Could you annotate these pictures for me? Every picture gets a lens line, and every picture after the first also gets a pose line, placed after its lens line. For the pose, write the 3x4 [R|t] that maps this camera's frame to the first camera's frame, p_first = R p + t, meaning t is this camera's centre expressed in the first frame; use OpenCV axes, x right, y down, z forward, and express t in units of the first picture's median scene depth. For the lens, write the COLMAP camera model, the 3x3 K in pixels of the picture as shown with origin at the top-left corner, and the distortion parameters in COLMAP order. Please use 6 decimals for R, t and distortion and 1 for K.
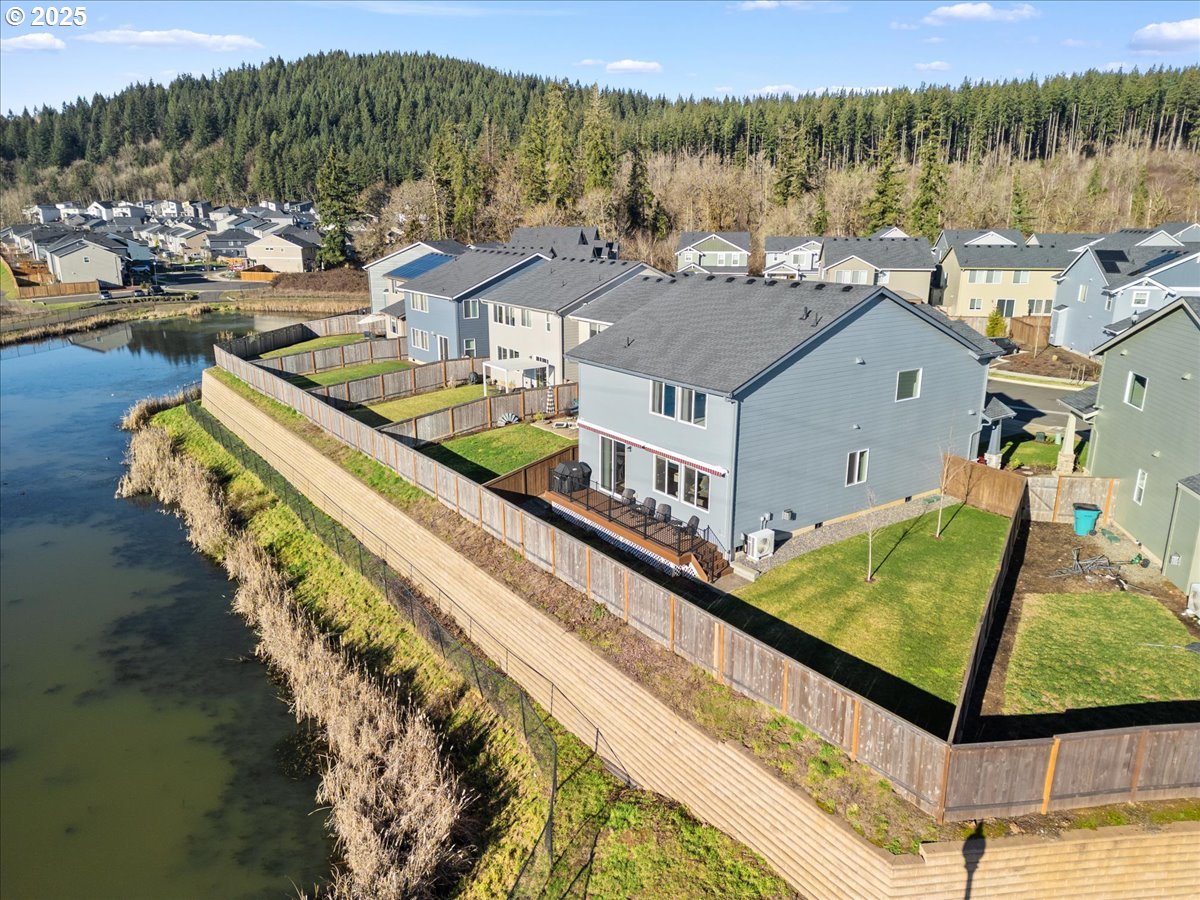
lens RADIAL K [[835.7, 0, 600.0], [0, 835.7, 450.0], [0, 0, 1]] dist [0.081421, -0.073498]
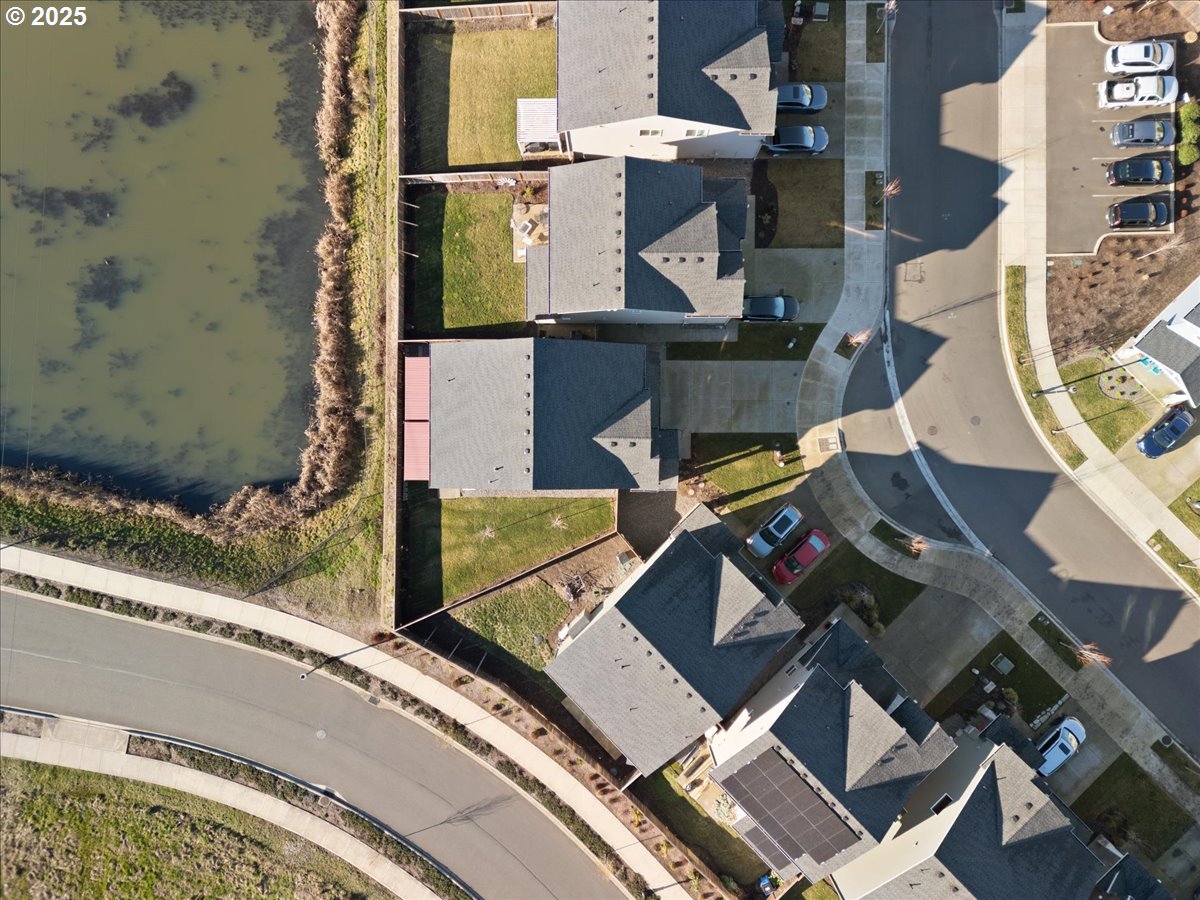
lens RADIAL K [[844.3, 0, 600.0], [0, 844.3, 450.0], [0, 0, 1]] dist [0.032590, -0.001843]
pose [[0.813077, 0.581424, -0.029199, 0.023213], [-0.133848, 0.235518, 0.962609, -0.099536], [0.566561, -0.778767, 0.269317, 0.033945]]
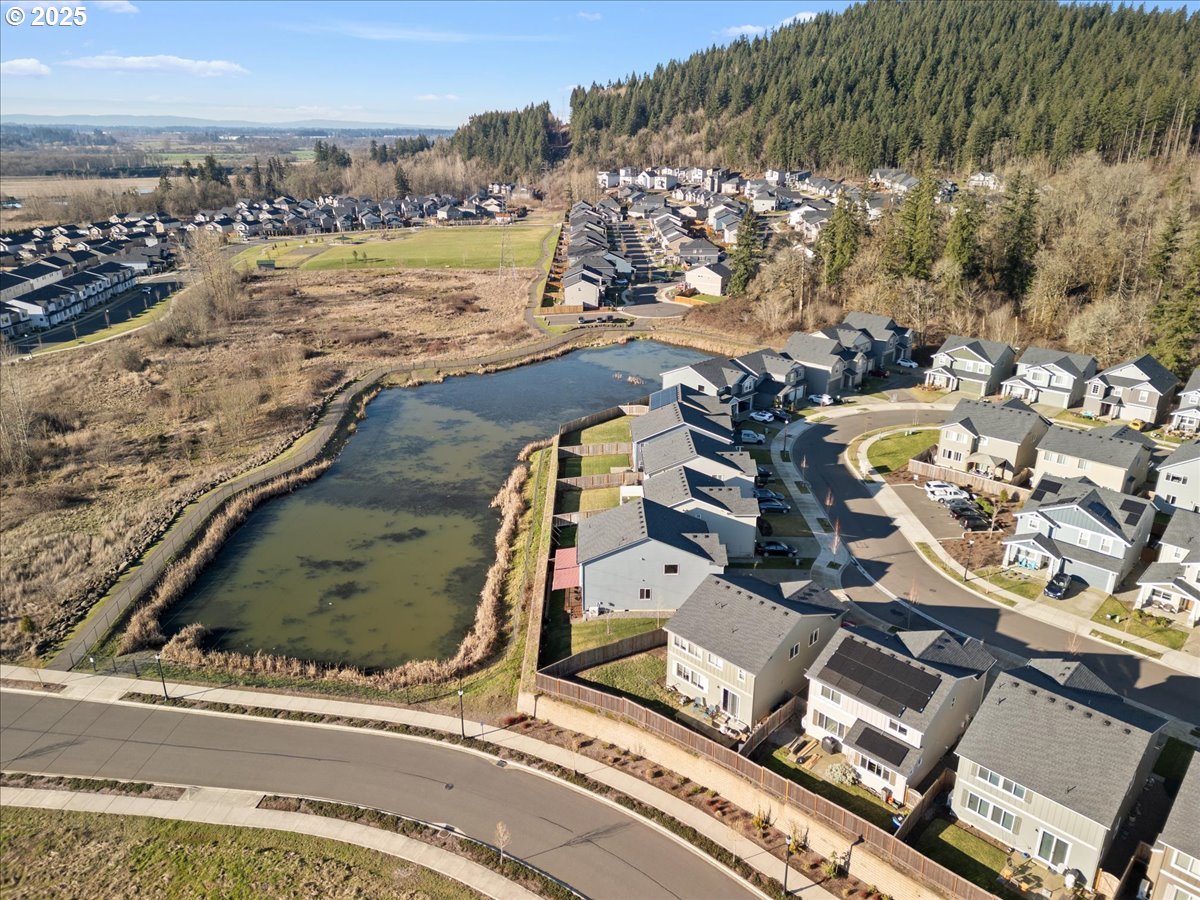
lens RADIAL K [[835.7, 0, 600.0], [0, 835.7, 450.0], [0, 0, 1]] dist [0.081421, -0.073498]
pose [[0.823484, 0.195879, -0.532453, 0.083934], [-0.146061, 0.980069, 0.134652, -0.042608], [0.548216, -0.033113, 0.835681, -0.073152]]
